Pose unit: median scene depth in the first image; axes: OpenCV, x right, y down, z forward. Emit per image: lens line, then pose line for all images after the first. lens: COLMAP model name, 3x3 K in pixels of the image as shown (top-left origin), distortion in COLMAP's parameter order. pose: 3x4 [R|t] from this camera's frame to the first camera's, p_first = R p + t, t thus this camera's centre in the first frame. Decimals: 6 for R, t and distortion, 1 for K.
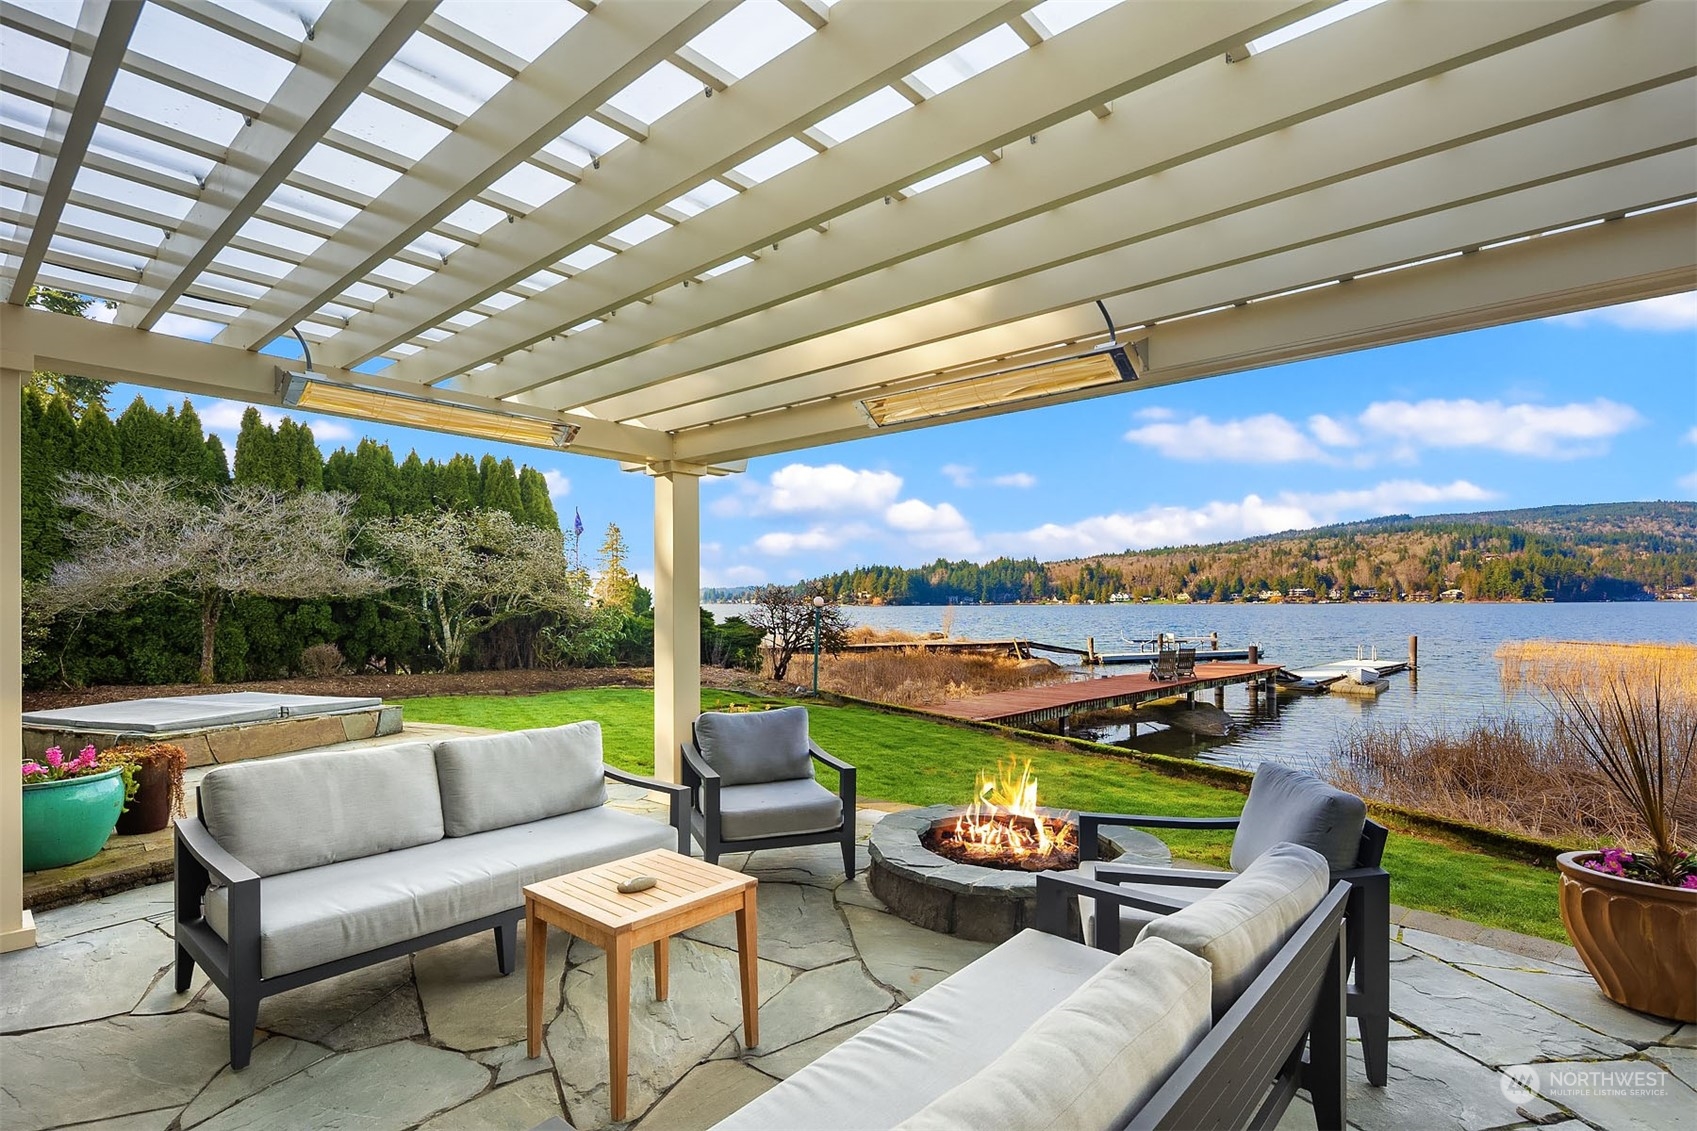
lens RADIAL K [[825.5, 0, 848.2], [0, 825.5, 607.8], [0, 0, 1]] dist [0.004537, -0.003628]
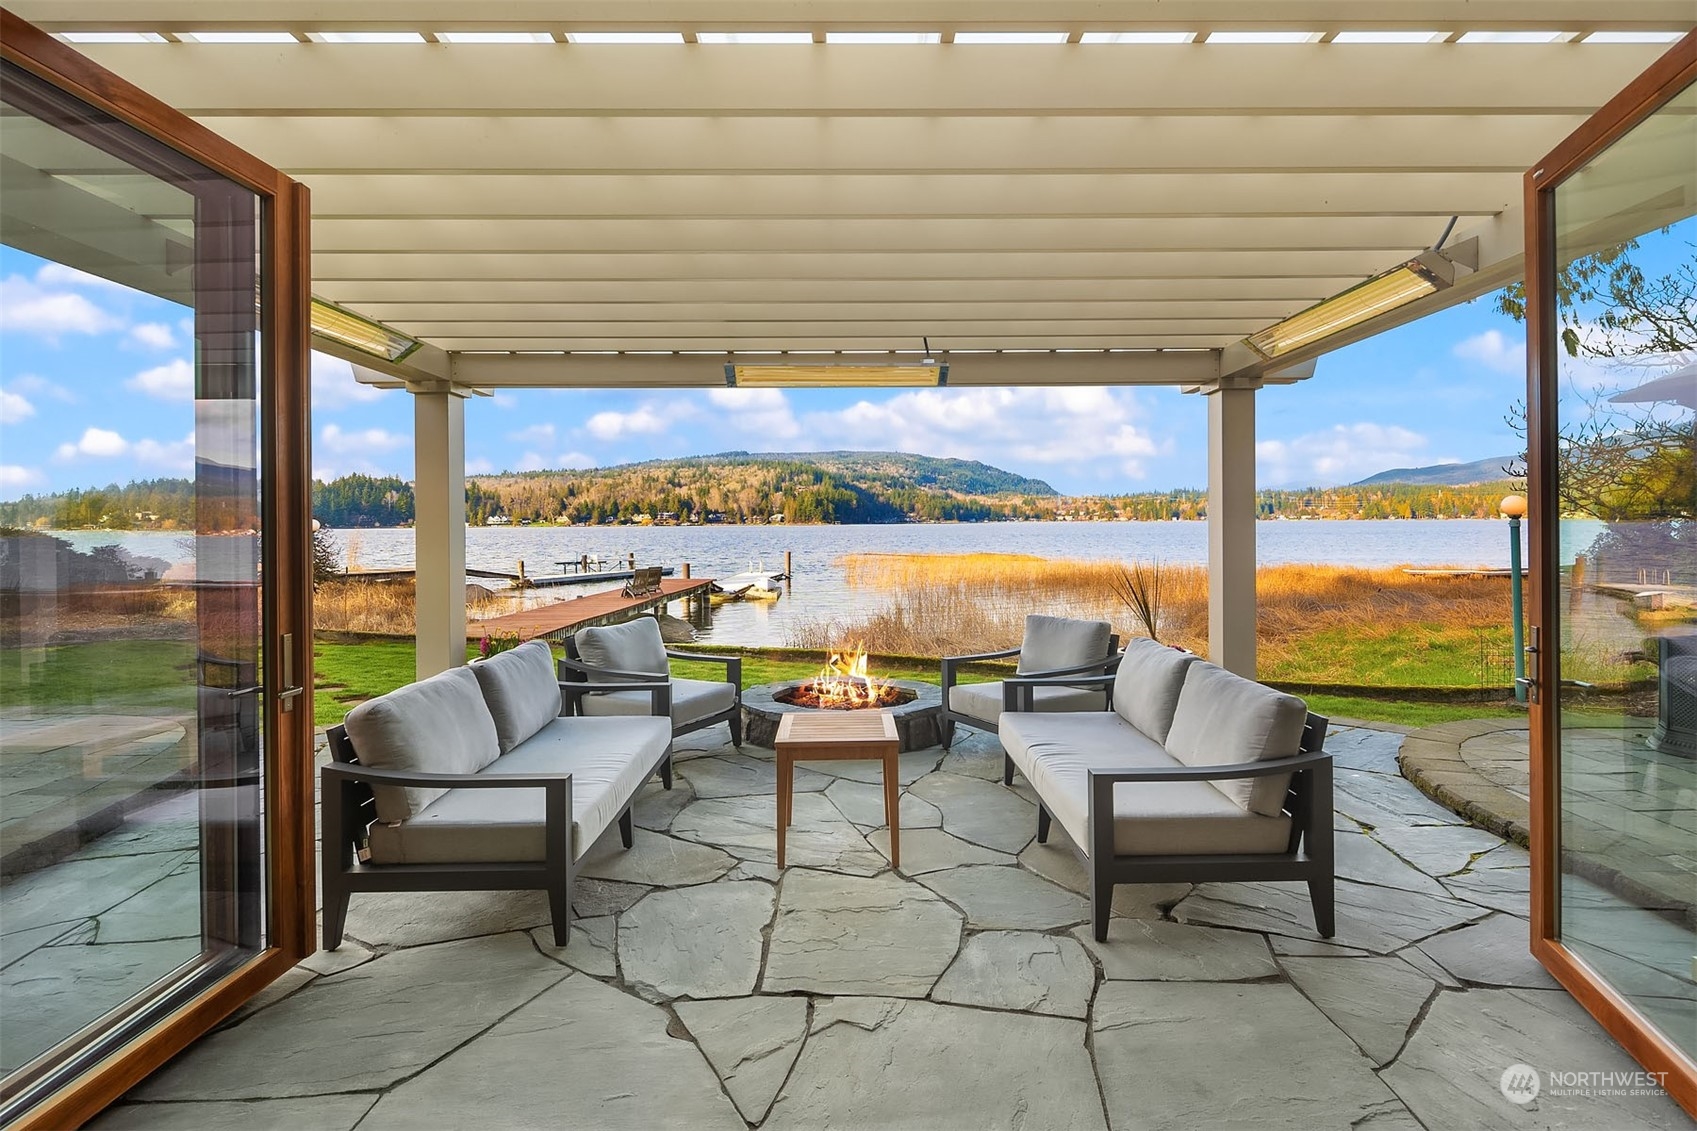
lens RADIAL K [[825.5, 0, 864.5], [0, 825.5, 551.8], [0, 0, 1]] dist [0.004537, -0.003628]
pose [[0.740250, -0.024304, 0.671892, -0.128586], [0.007016, 0.999571, 0.028427, -0.000235], [-0.672295, -0.016330, 0.740103, -0.009614]]
